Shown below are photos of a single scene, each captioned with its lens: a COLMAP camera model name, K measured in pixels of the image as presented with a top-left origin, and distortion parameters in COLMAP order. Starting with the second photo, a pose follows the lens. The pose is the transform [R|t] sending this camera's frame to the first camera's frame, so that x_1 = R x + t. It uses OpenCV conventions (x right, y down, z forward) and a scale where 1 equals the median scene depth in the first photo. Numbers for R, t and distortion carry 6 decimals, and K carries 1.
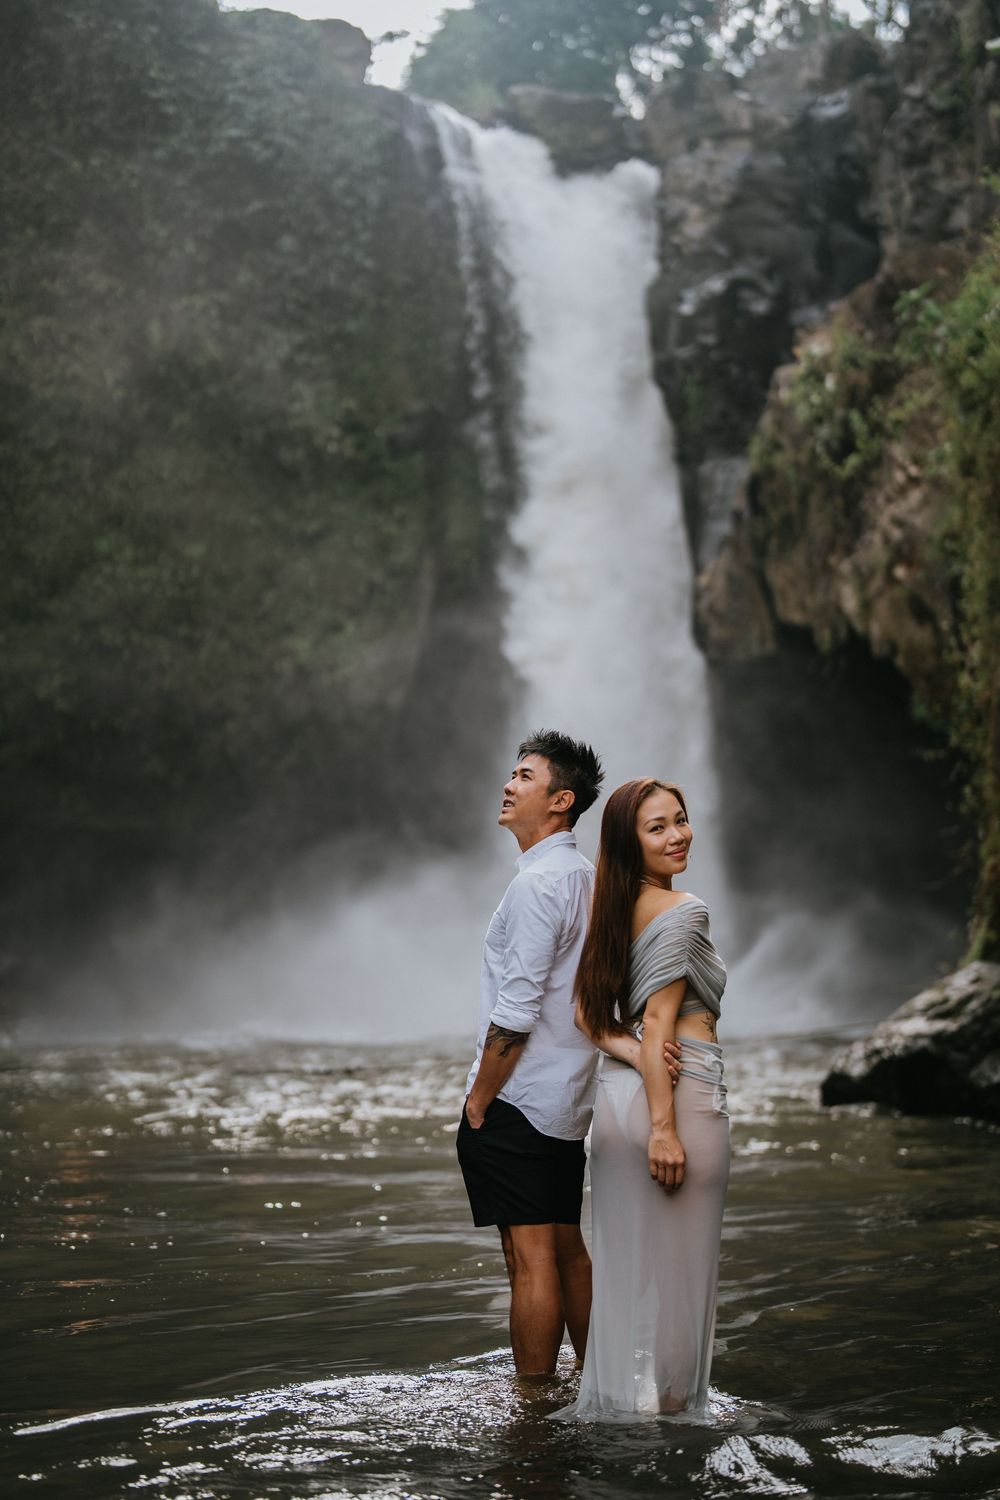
lens RADIAL K [[2114.8, 0, 503.5], [0, 2114.8, 728.0], [0, 0, 1]] dist [-0.171861, 1.131443]
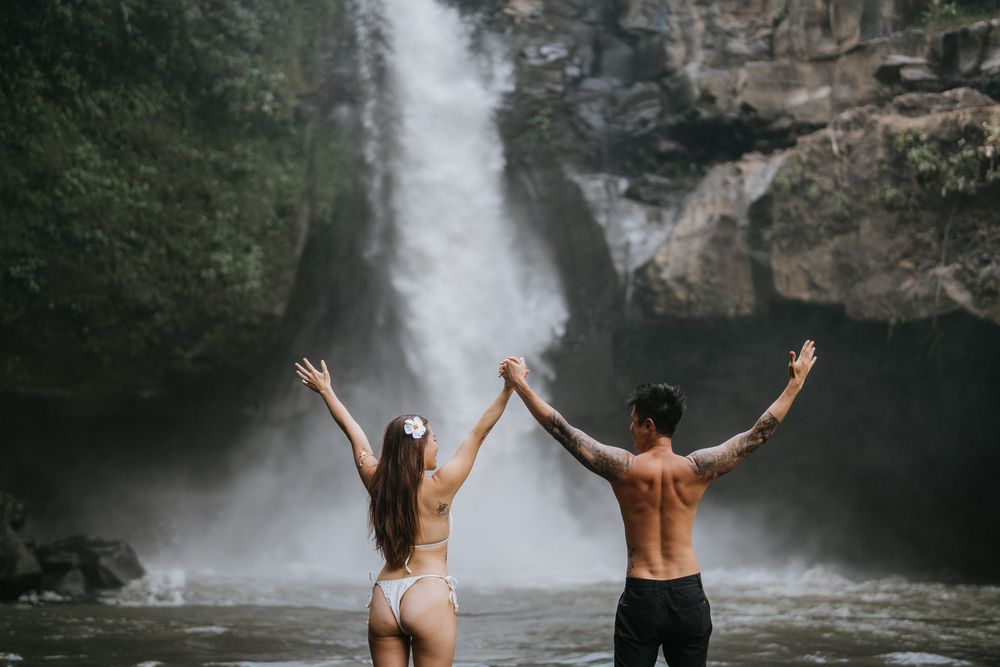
lens RADIAL K [[1372.3, 0, 500.0], [0, 1372.3, 333.5], [0, 0, 1]] dist [-0.156180, 1.047606]
pose [[0.796770, 0.097791, 0.596318, -0.591428], [-0.084263, 0.995157, -0.050610, 0.042033], [-0.598379, -0.009923, 0.801151, 0.340482]]
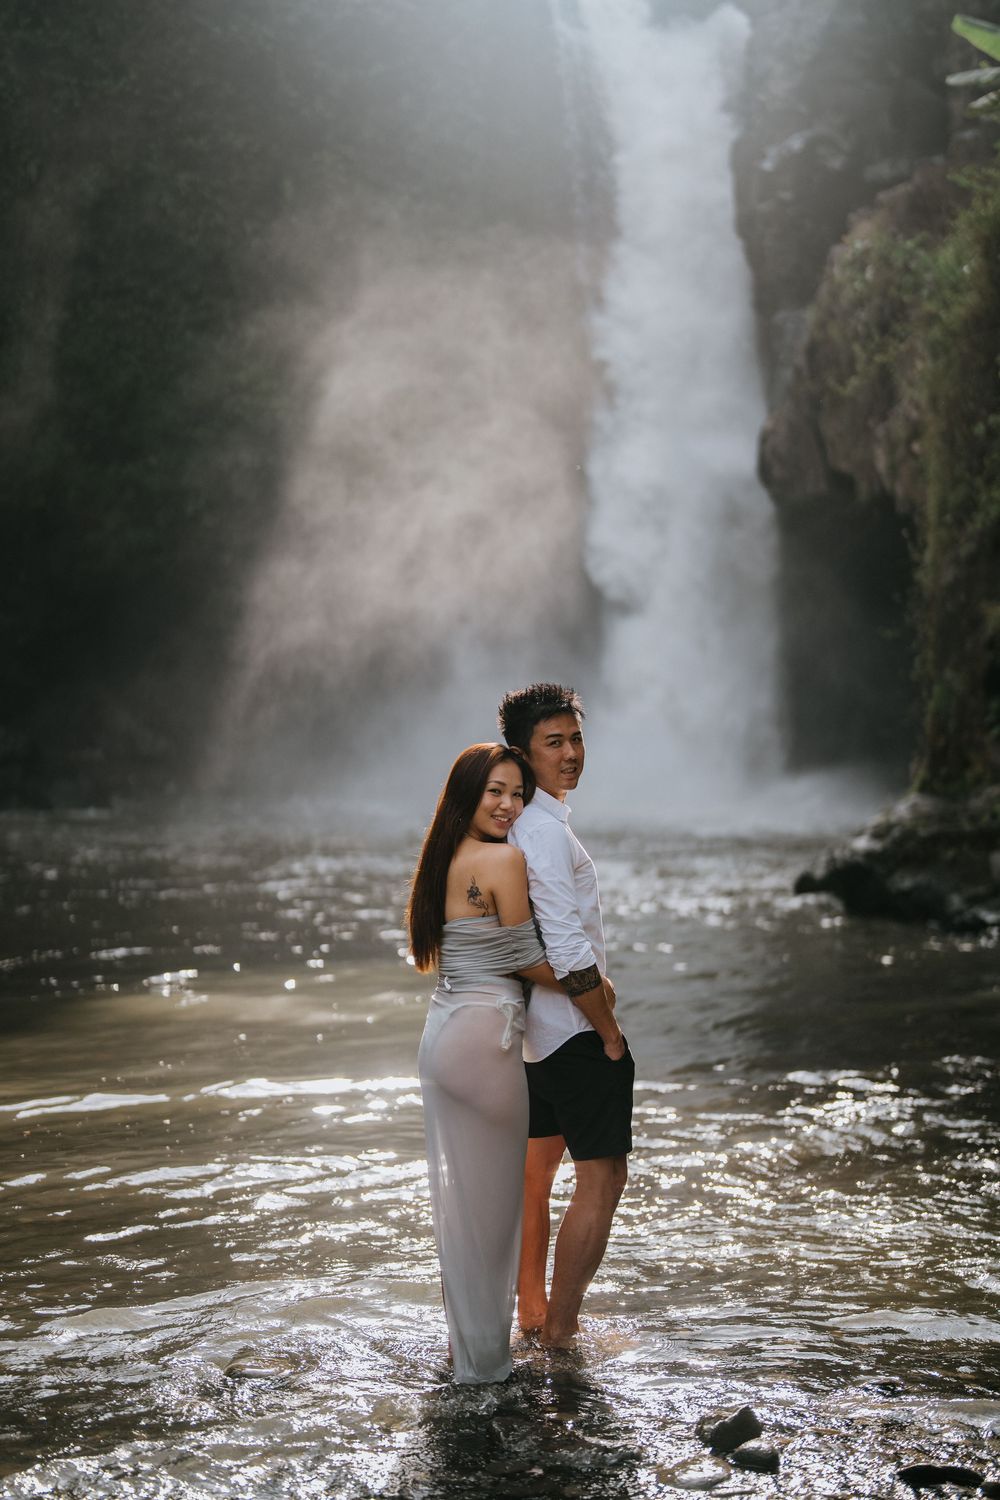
lens RADIAL K [[2058.4, 0, 500.0], [0, 2058.4, 750.0], [0, 0, 1]] dist [-0.156180, 1.047606]
pose [[0.998164, 0.018098, -0.057808, 0.018664], [-0.010851, 0.992311, 0.123296, -0.034131], [0.059595, -0.122442, 0.990685, -0.135925]]
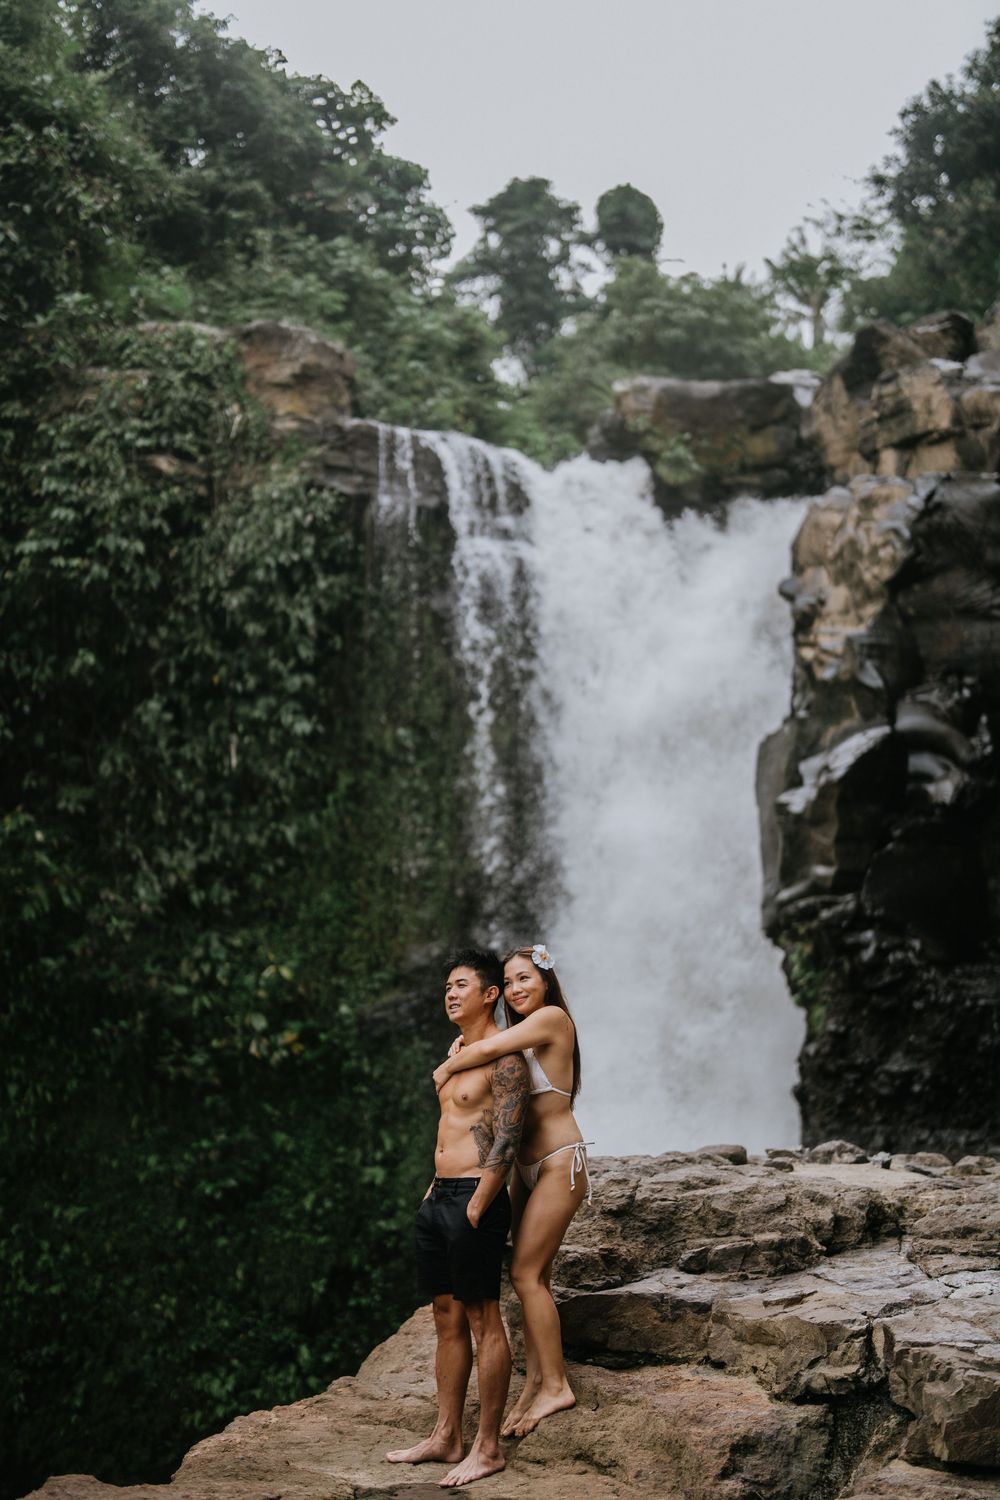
lens RADIAL K [[2058.4, 0, 500.0], [0, 2058.4, 750.0], [0, 0, 1]] dist [-0.156180, 1.047606]
pose [[0.938233, -0.060154, -0.340736, 0.239972], [0.032744, 0.995788, -0.085635, -0.217986], [0.344452, 0.069189, 0.936251, 0.645275]]
